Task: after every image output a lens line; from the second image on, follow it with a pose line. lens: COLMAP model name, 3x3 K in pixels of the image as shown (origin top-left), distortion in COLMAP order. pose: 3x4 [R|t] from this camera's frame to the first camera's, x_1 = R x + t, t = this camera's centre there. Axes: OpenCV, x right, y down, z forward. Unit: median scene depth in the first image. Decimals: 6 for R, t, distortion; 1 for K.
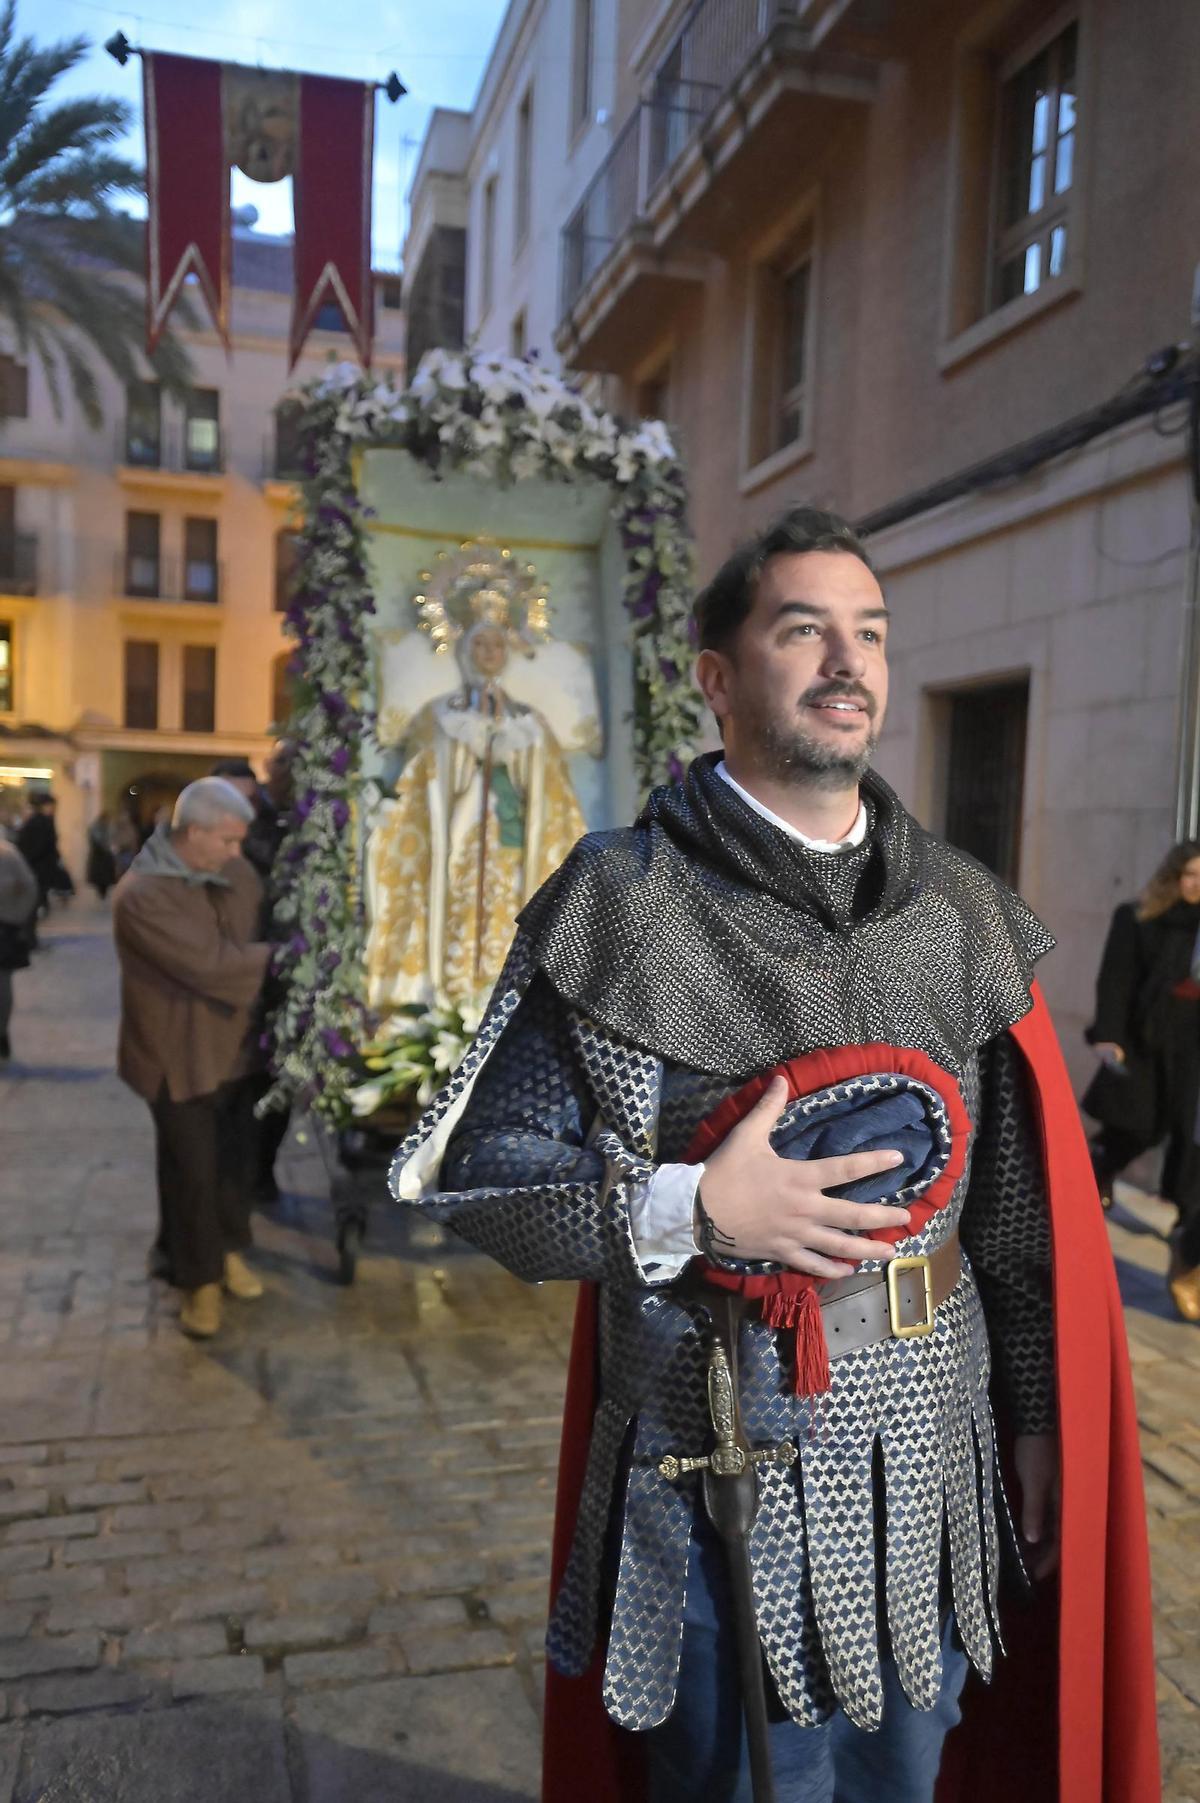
lens RADIAL K [[1498.5, 0, 649.4], [0, 1498.5, 915.7], [0, 0, 1]] dist [0.144011, -0.159014]
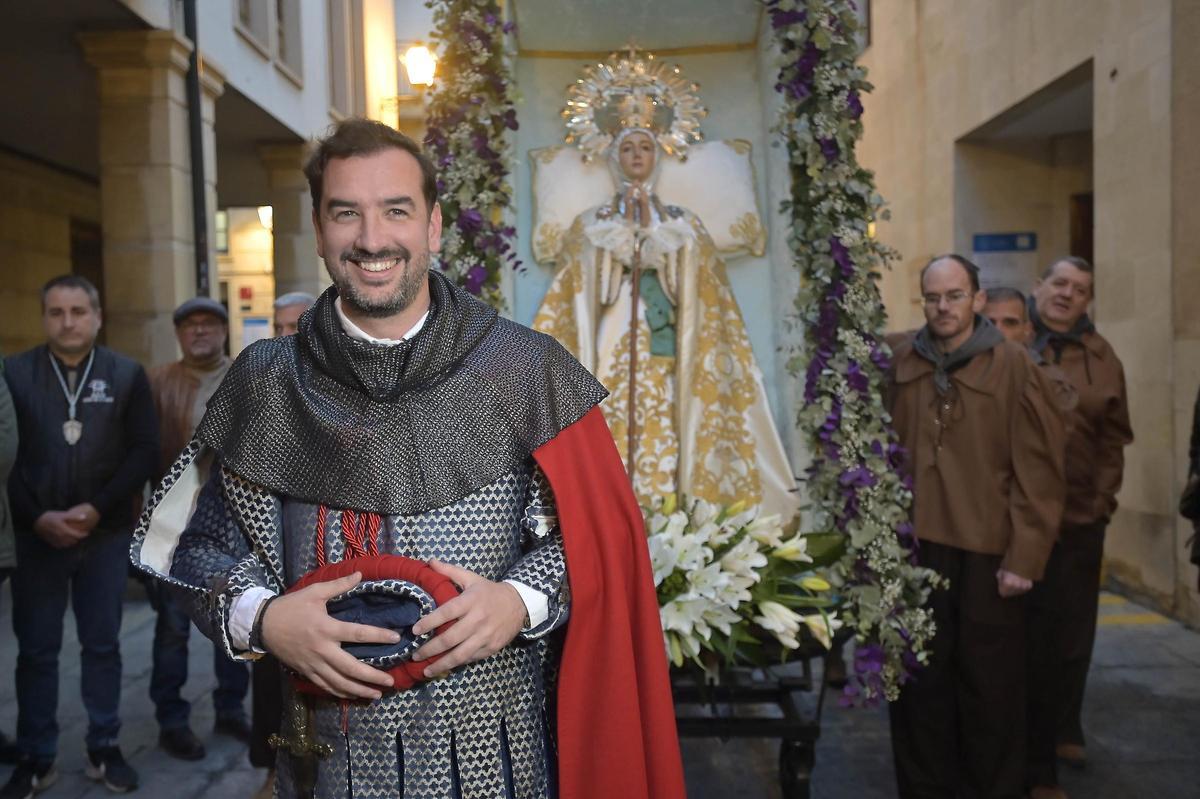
lens RADIAL K [[1131.5, 0, 543.5], [0, 1131.5, 397.9], [0, 0, 1]] dist [0.144124, -0.200405]
pose [[0.962554, -0.053171, -0.265823, 0.023652], [0.050803, 0.998584, -0.015783, -0.011979], [0.266286, 0.001687, 0.963893, 0.290954]]
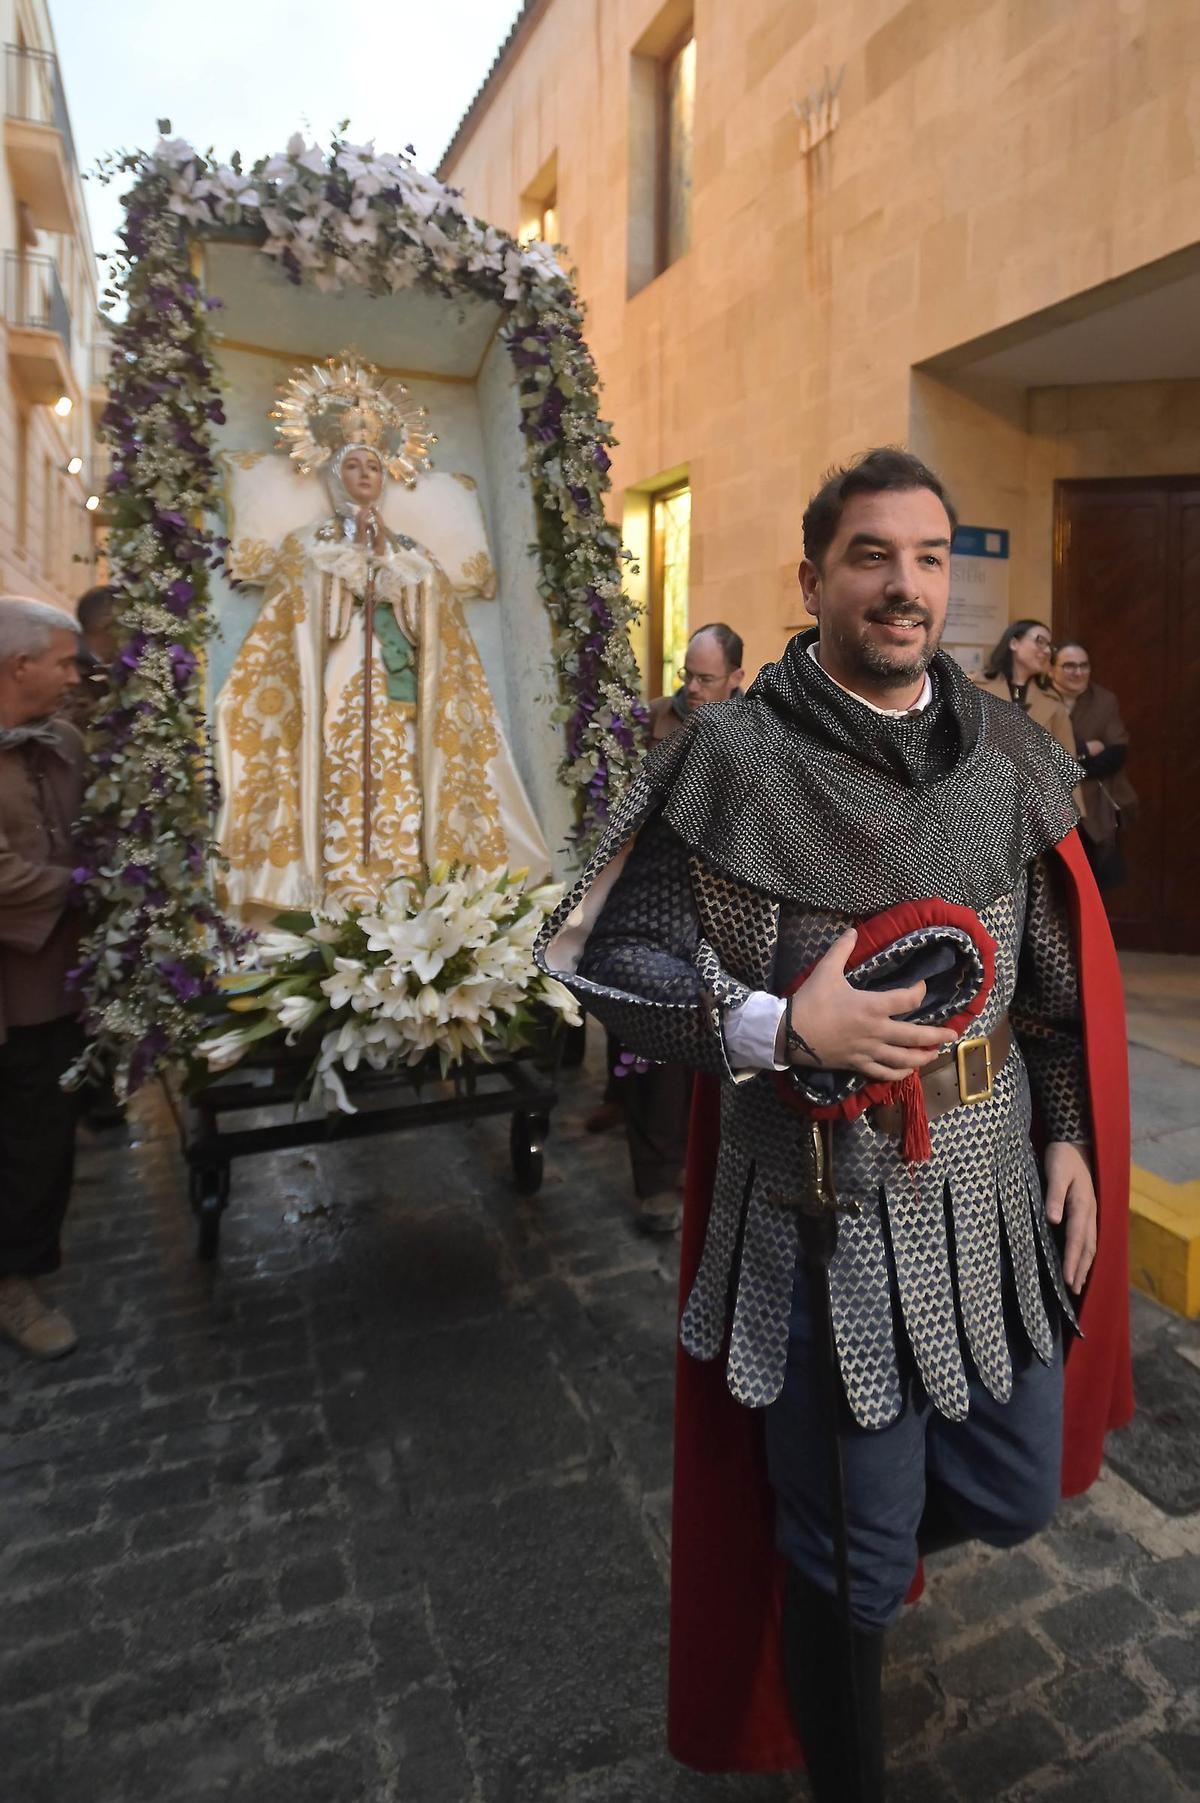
lens RADIAL K [[1104.2, 0, 712.1], [0, 1104.2, 706.5], [0, 0, 1]] dist [0.010988, -0.000051]
pose [[0.968797, -0.022749, 0.246808, -0.075965], [0.029866, 0.999238, -0.025129, -0.021818], [-0.246048, 0.031716, 0.968739, 0.356042]]
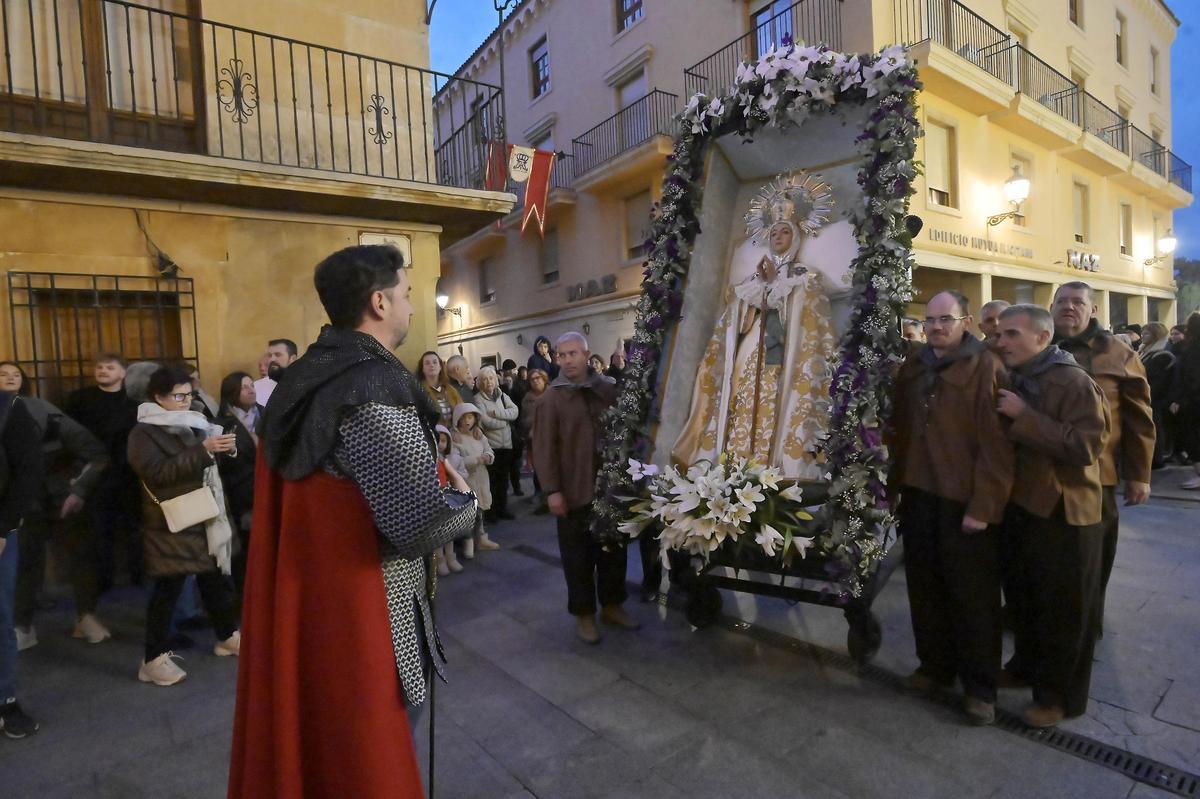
lens RADIAL K [[638.9, 0, 600.0], [0, 638.9, 399.5], [0, 0, 1]] dist [-0.001109, -0.000603]
pose [[0.673933, -0.041229, -0.737641, 0.260760], [0.052130, 0.998607, -0.008187, -0.014271], [0.736951, -0.032936, 0.675143, 0.434412]]
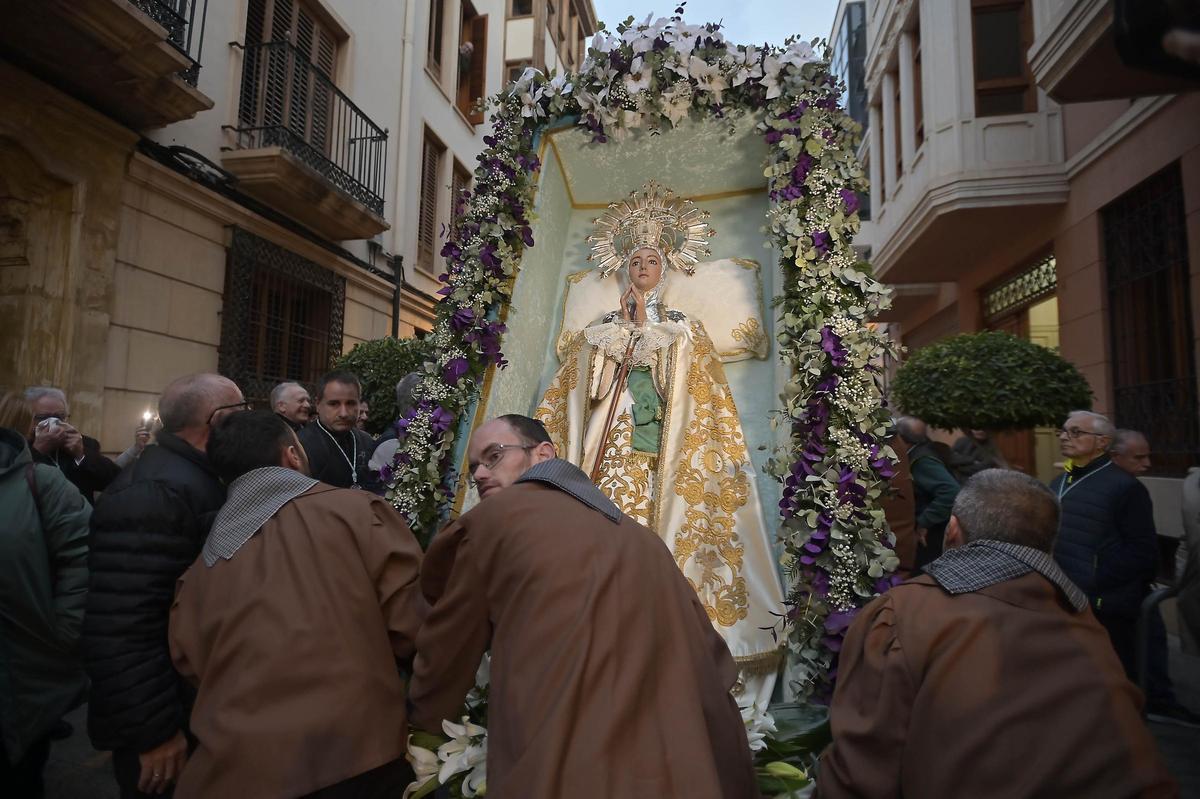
lens RADIAL K [[592.9, 0, 573.4], [0, 592.9, 397.7], [0, 0, 1]] dist [0.001818, -0.000541]
pose [[0.886661, -0.070650, -0.456991, 0.036989], [0.009239, 0.990769, -0.135247, -0.029366], [0.462328, 0.115697, 0.879129, 0.647981]]
